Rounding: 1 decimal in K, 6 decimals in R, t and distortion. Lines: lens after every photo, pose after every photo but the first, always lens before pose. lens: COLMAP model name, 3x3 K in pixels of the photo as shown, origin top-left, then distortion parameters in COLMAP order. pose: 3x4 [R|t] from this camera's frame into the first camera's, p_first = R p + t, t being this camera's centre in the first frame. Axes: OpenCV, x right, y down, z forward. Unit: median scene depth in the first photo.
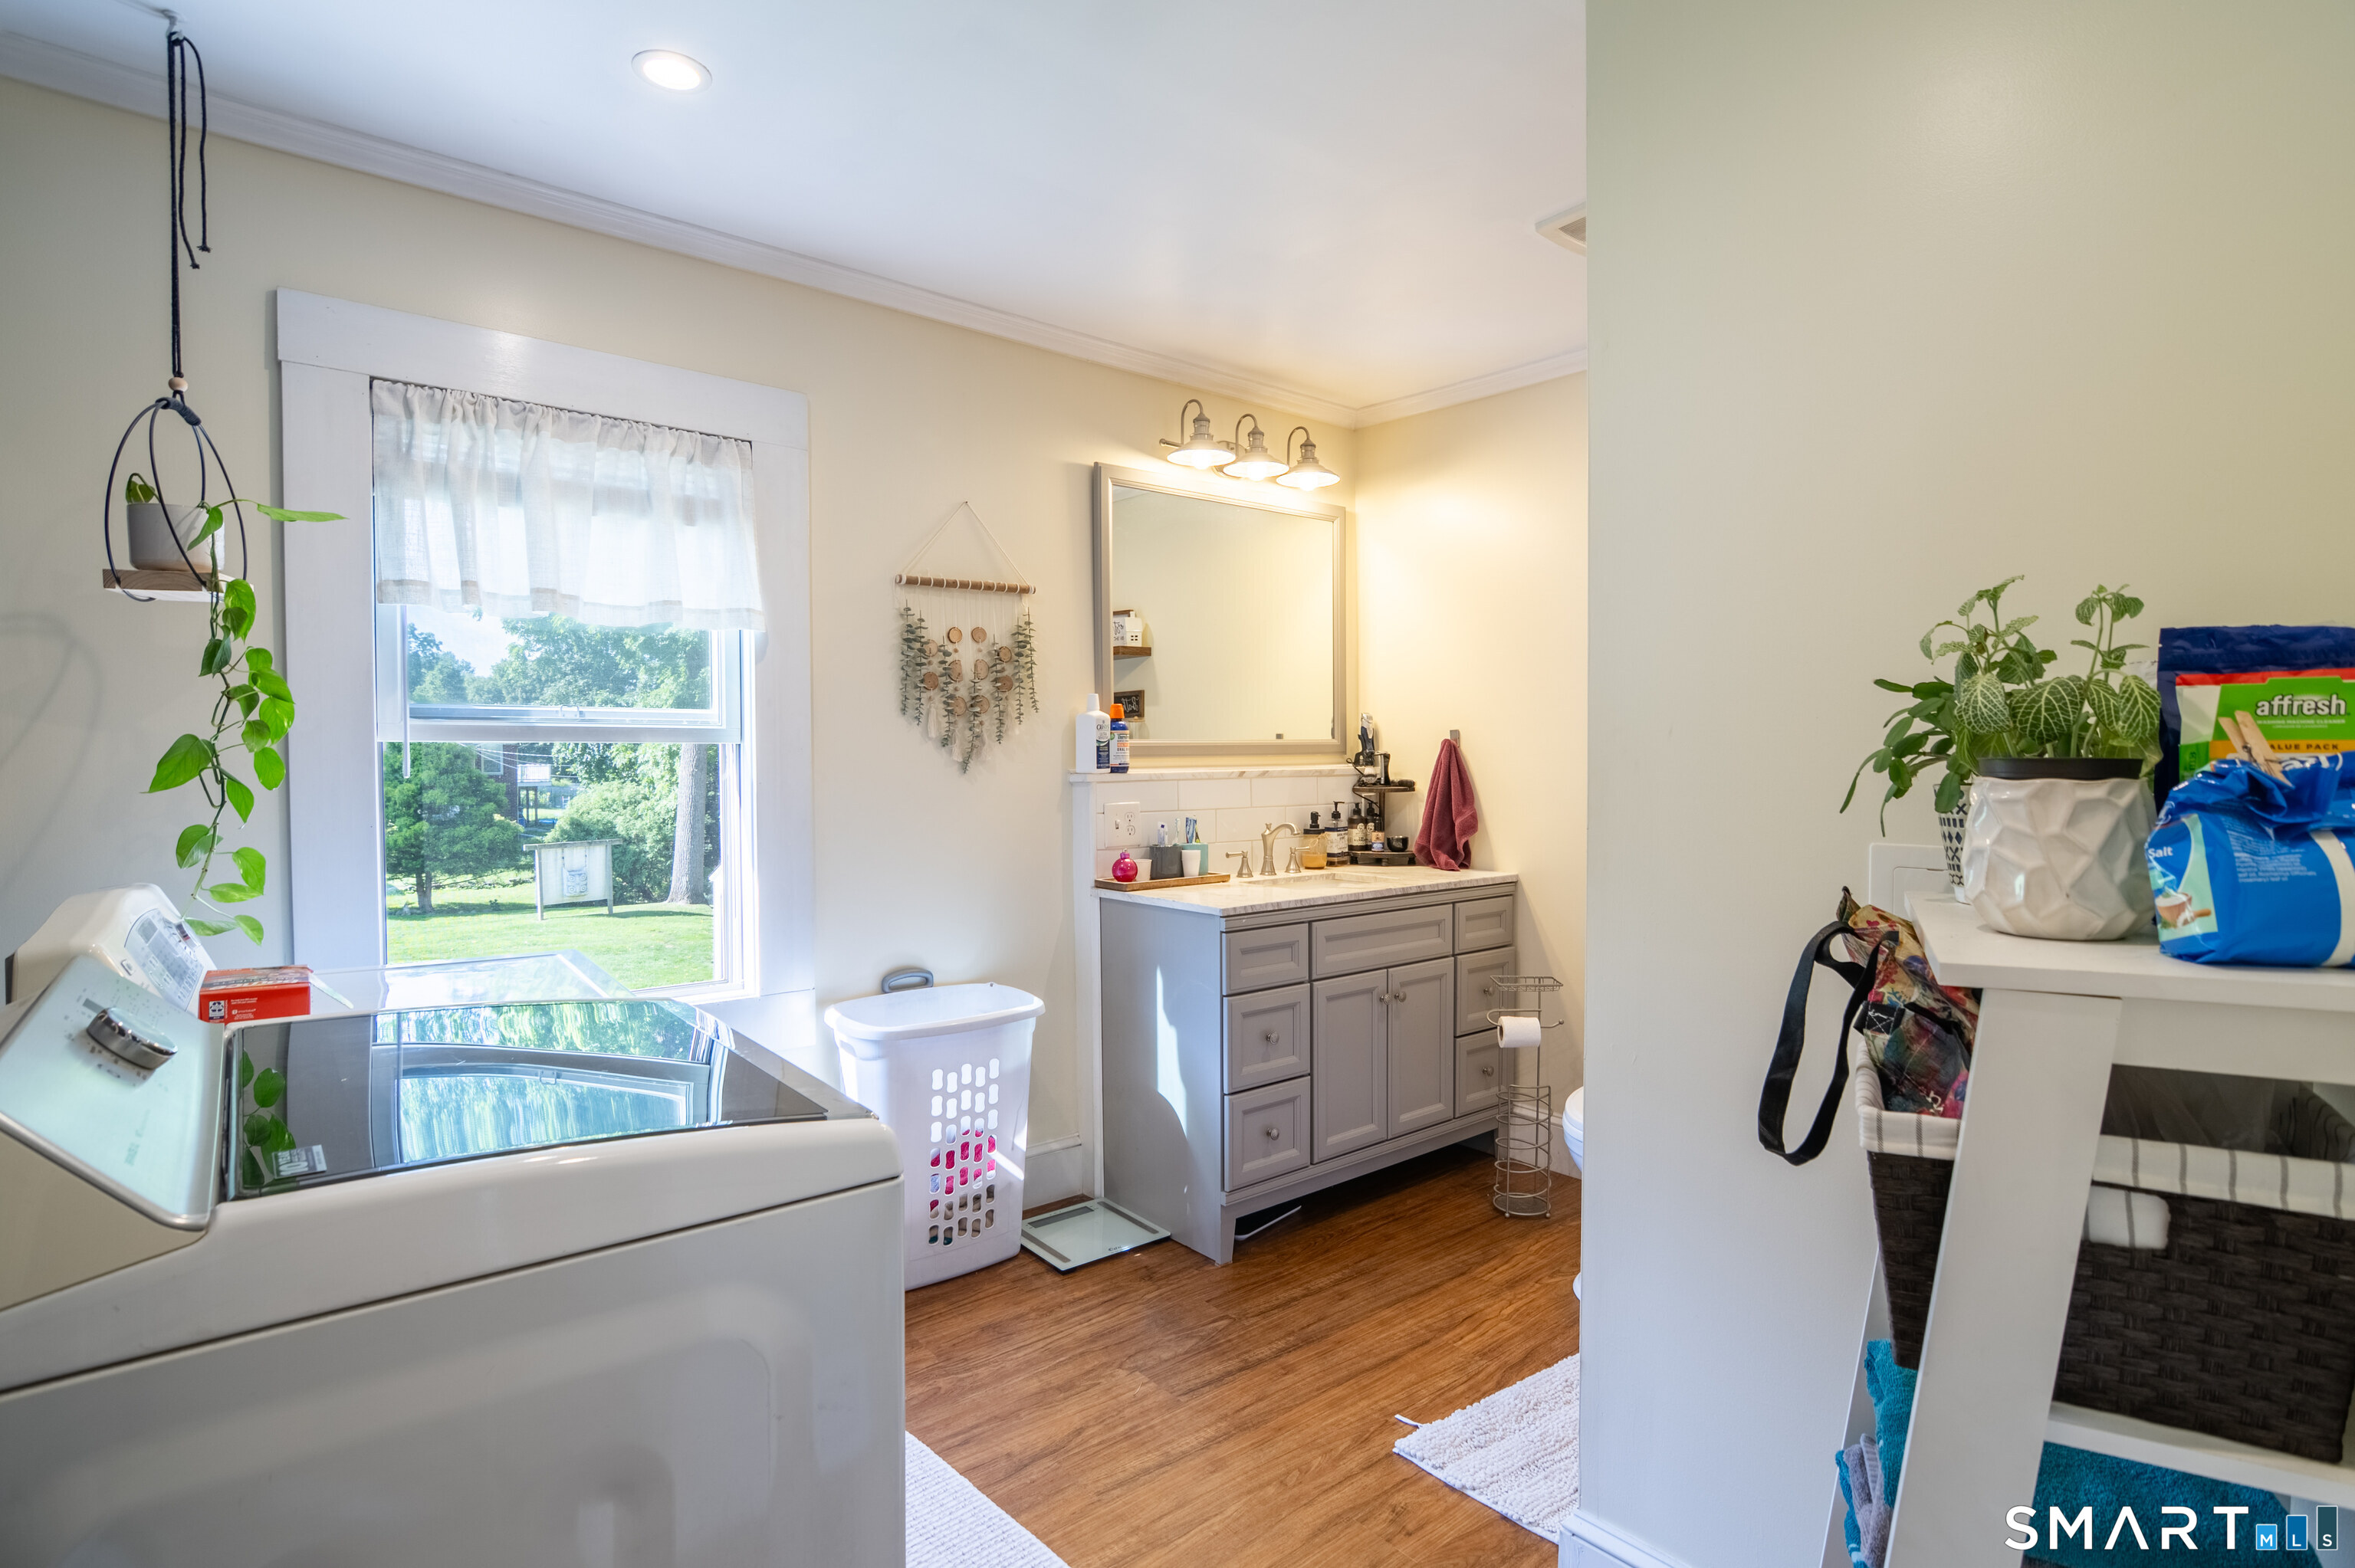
lens RADIAL K [[1161.8, 0, 1177.5], [0, 1161.8, 784.0], [0, 0, 1]] dist [-0.001042, 0.000076]
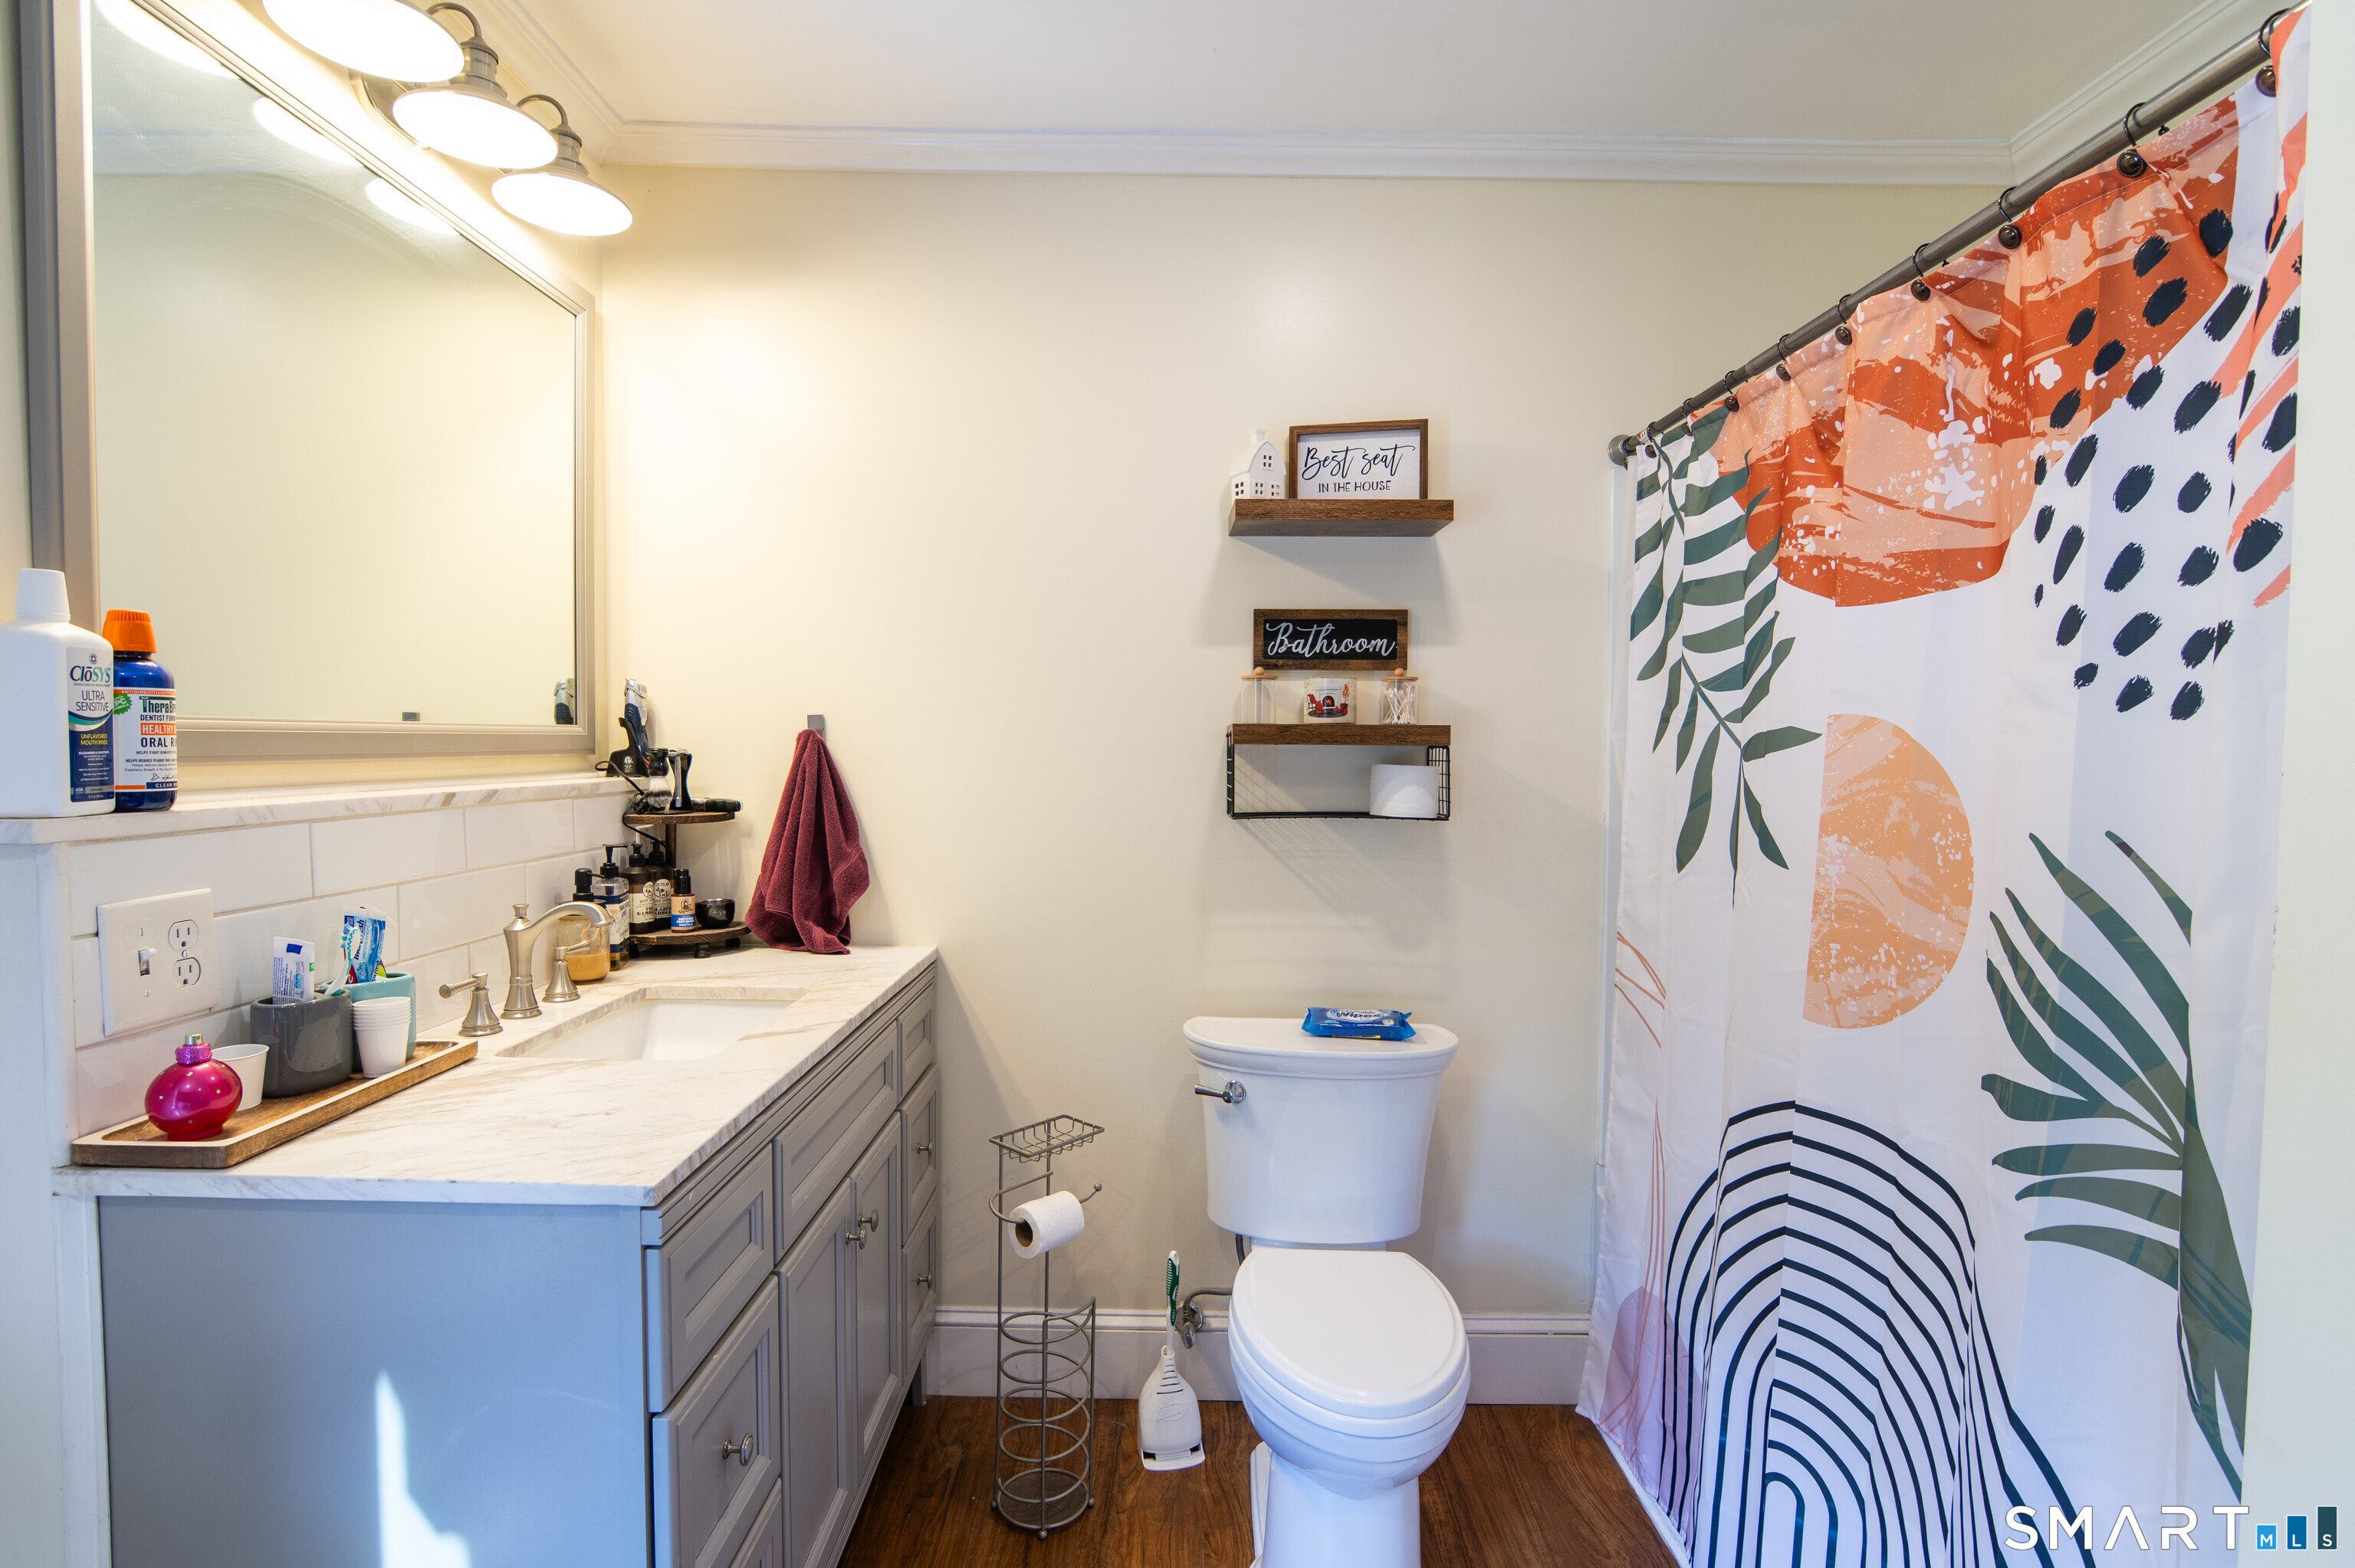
lens RADIAL K [[1161.8, 0, 1177.5], [0, 1161.8, 784.0], [0, 0, 1]] dist [-0.001042, 0.000076]
pose [[0.647740, -0.011816, 0.761769, -0.099515], [0.006000, 0.999928, 0.010409, -0.016705], [-0.761837, -0.002172, 0.647765, 0.475461]]
